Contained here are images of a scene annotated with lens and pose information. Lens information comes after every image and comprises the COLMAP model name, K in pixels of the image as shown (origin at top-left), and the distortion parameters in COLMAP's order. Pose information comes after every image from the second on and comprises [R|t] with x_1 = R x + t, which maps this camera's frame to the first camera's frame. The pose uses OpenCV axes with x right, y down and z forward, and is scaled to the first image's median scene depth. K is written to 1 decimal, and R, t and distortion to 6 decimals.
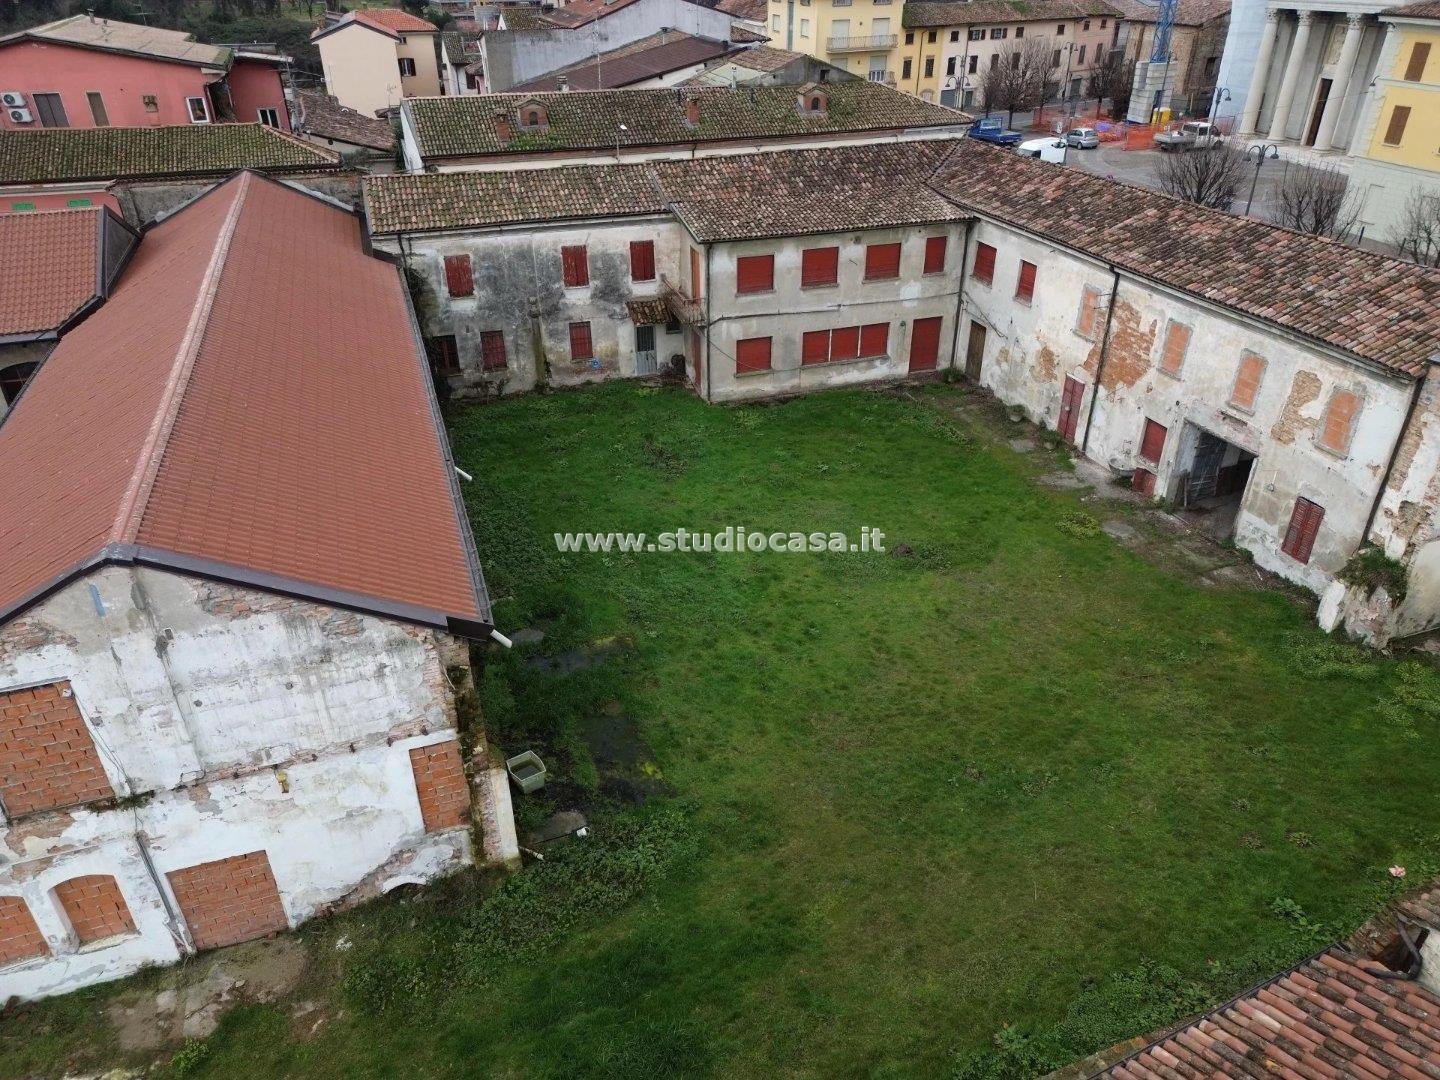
lens RADIAL K [[1005.2, 0, 719.7], [0, 1005.2, 536.5], [0, 0, 1]] dist [0.076358, -0.069112]
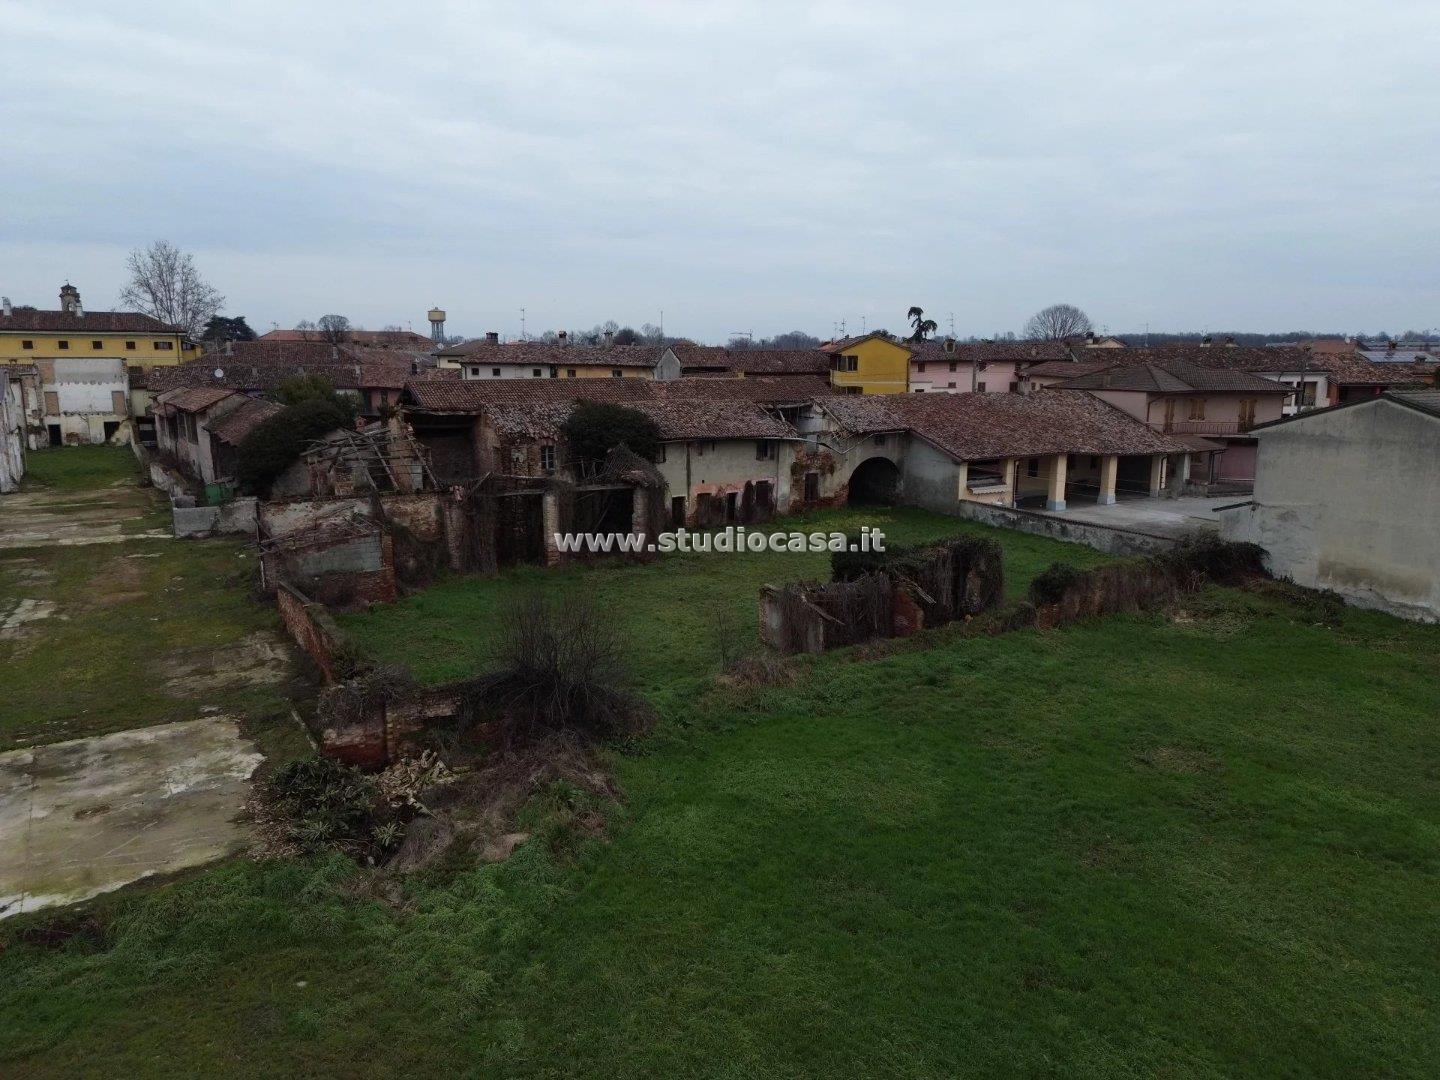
lens RADIAL K [[1005.2, 0, 719.7], [0, 1005.2, 536.5], [0, 0, 1]] dist [0.076358, -0.069112]
pose [[-0.183781, -0.172064, 0.967791, -3.558892], [0.497109, 0.833107, 0.242518, 0.695653], [-0.848002, 0.525668, -0.067574, -0.690925]]
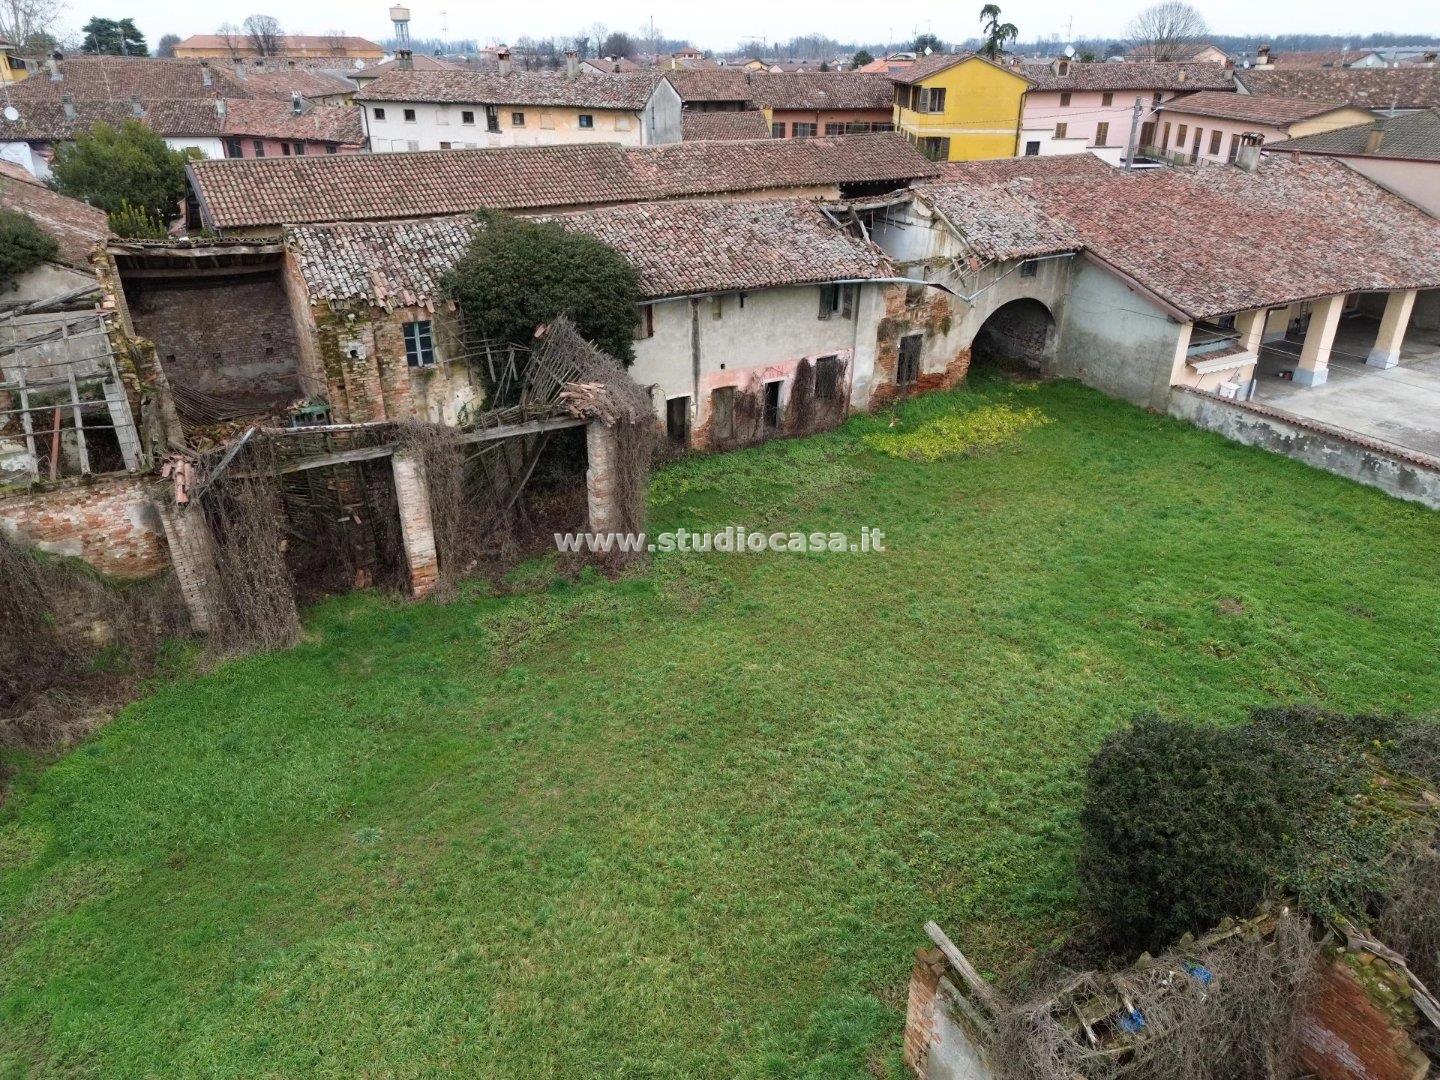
lens RADIAL K [[1012.9, 0, 718.0], [0, 1012.9, 543.9], [0, 0, 1]] dist [0.048001, -0.032585]
pose [[-0.176928, -0.418328, 0.890897, -2.561035], [0.498167, 0.742602, 0.447629, 0.721123], [-0.848838, 0.523014, 0.077010, -0.852219]]
